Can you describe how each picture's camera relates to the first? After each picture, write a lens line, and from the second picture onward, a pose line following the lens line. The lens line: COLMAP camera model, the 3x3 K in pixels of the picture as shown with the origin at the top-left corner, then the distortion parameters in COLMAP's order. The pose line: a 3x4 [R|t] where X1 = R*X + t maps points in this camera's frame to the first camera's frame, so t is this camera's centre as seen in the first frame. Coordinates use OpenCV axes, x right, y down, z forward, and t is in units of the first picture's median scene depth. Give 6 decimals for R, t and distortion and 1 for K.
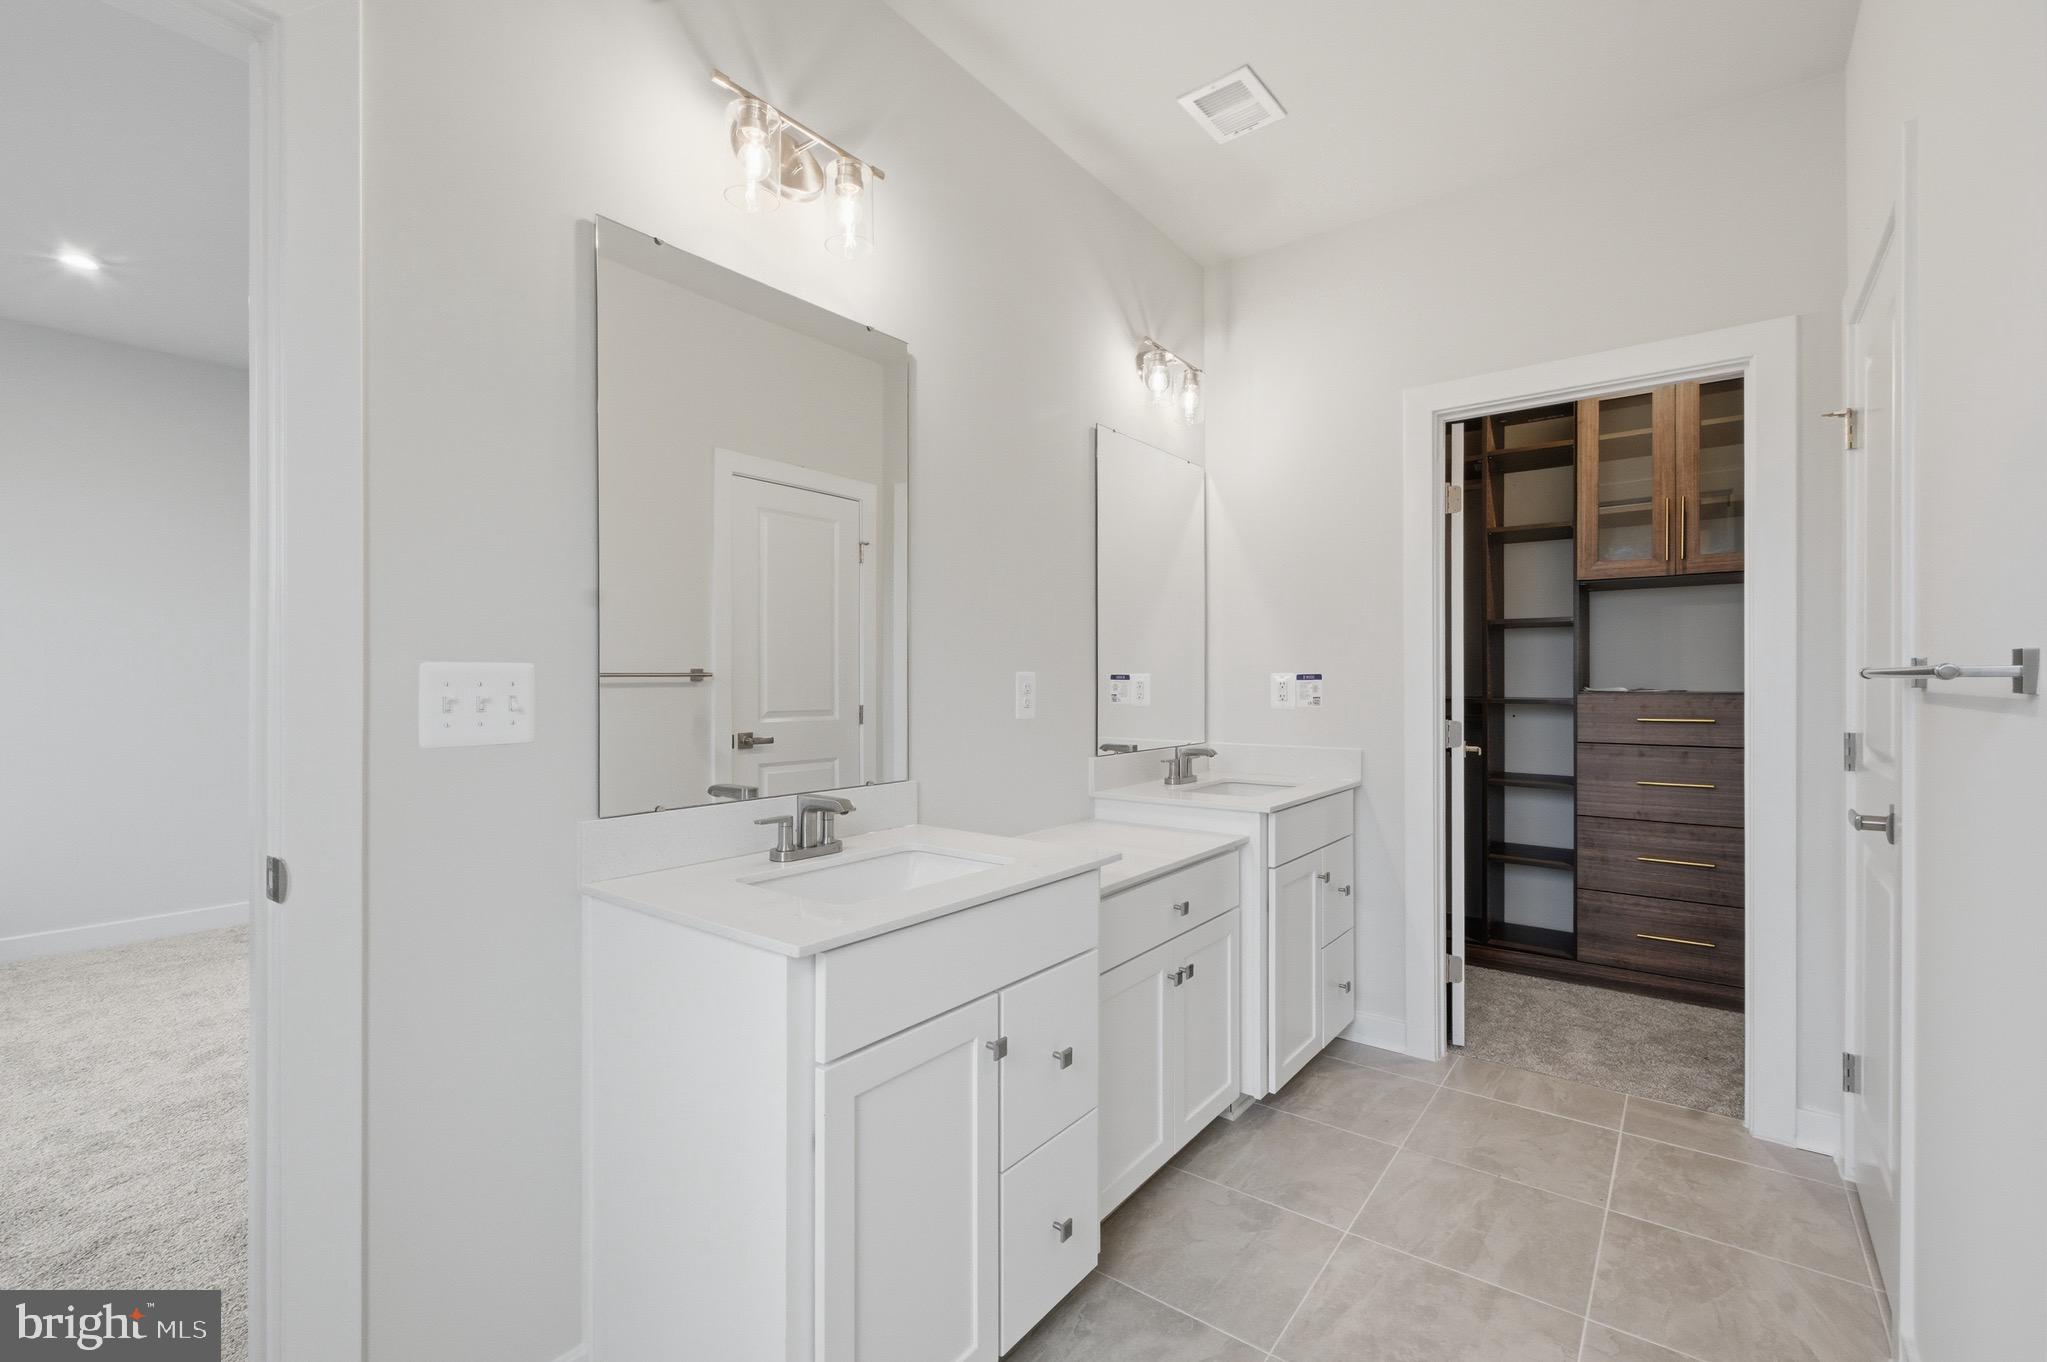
lens RADIAL K [[875.9, 0, 1018.9], [0, 875.9, 673.3], [0, 0, 1]] dist [-0.000270, -0.000280]
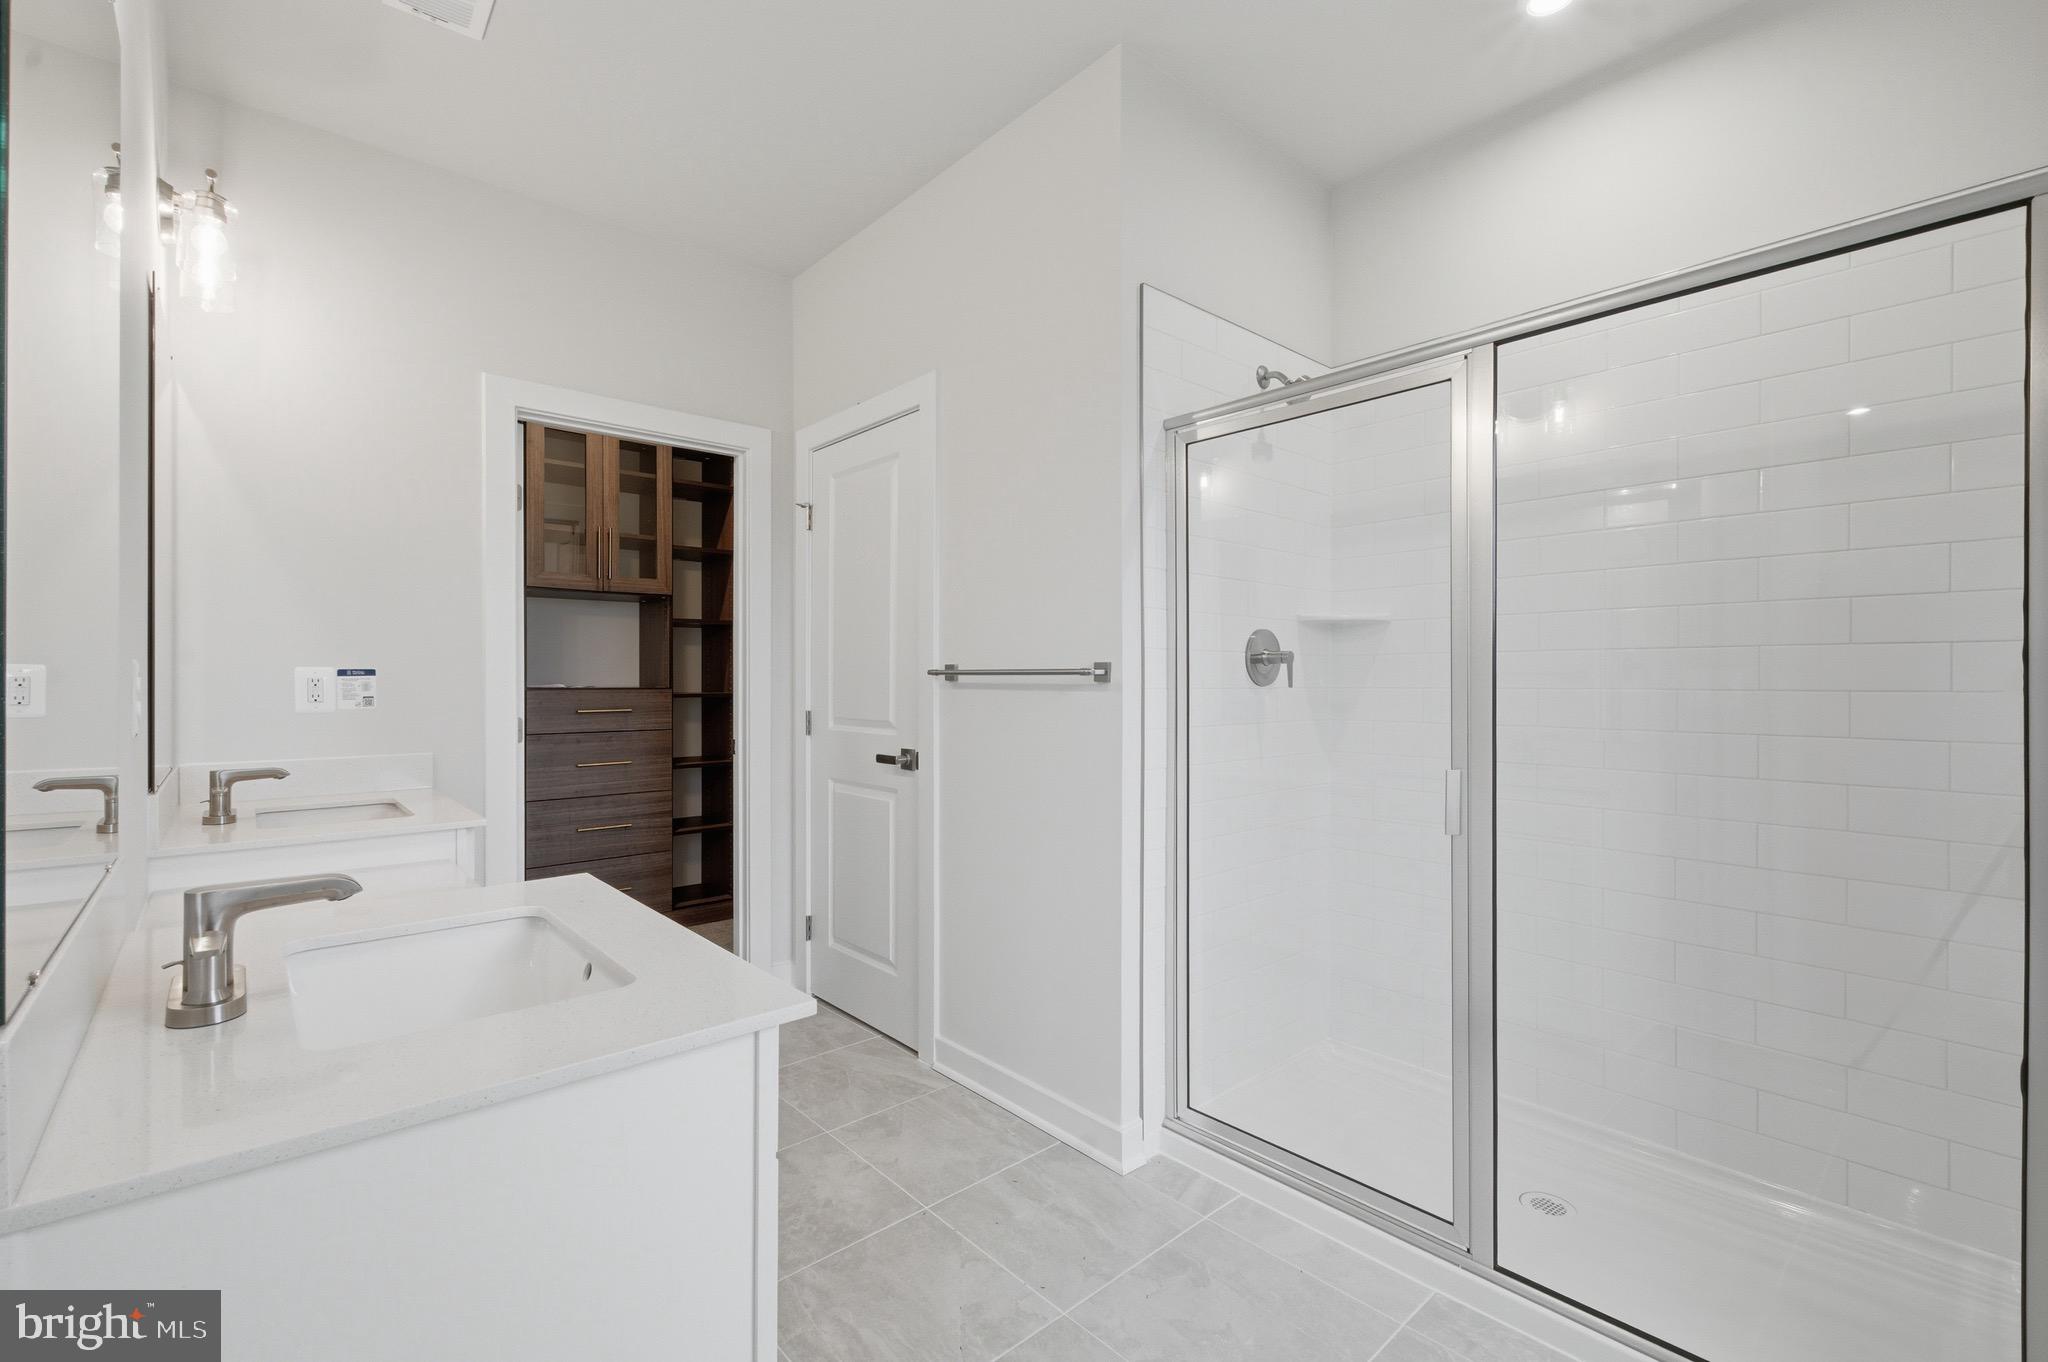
lens RADIAL K [[896.2, 0, 999.8], [0, 896.2, 672.0], [0, 0, 1]] dist [0.000912, 0.000106]
pose [[0.189981, 0.008633, 0.981750, -0.384428], [-0.011497, 0.999912, -0.006567, 0.002366], [-0.981720, -0.010040, 0.190063, 0.244526]]
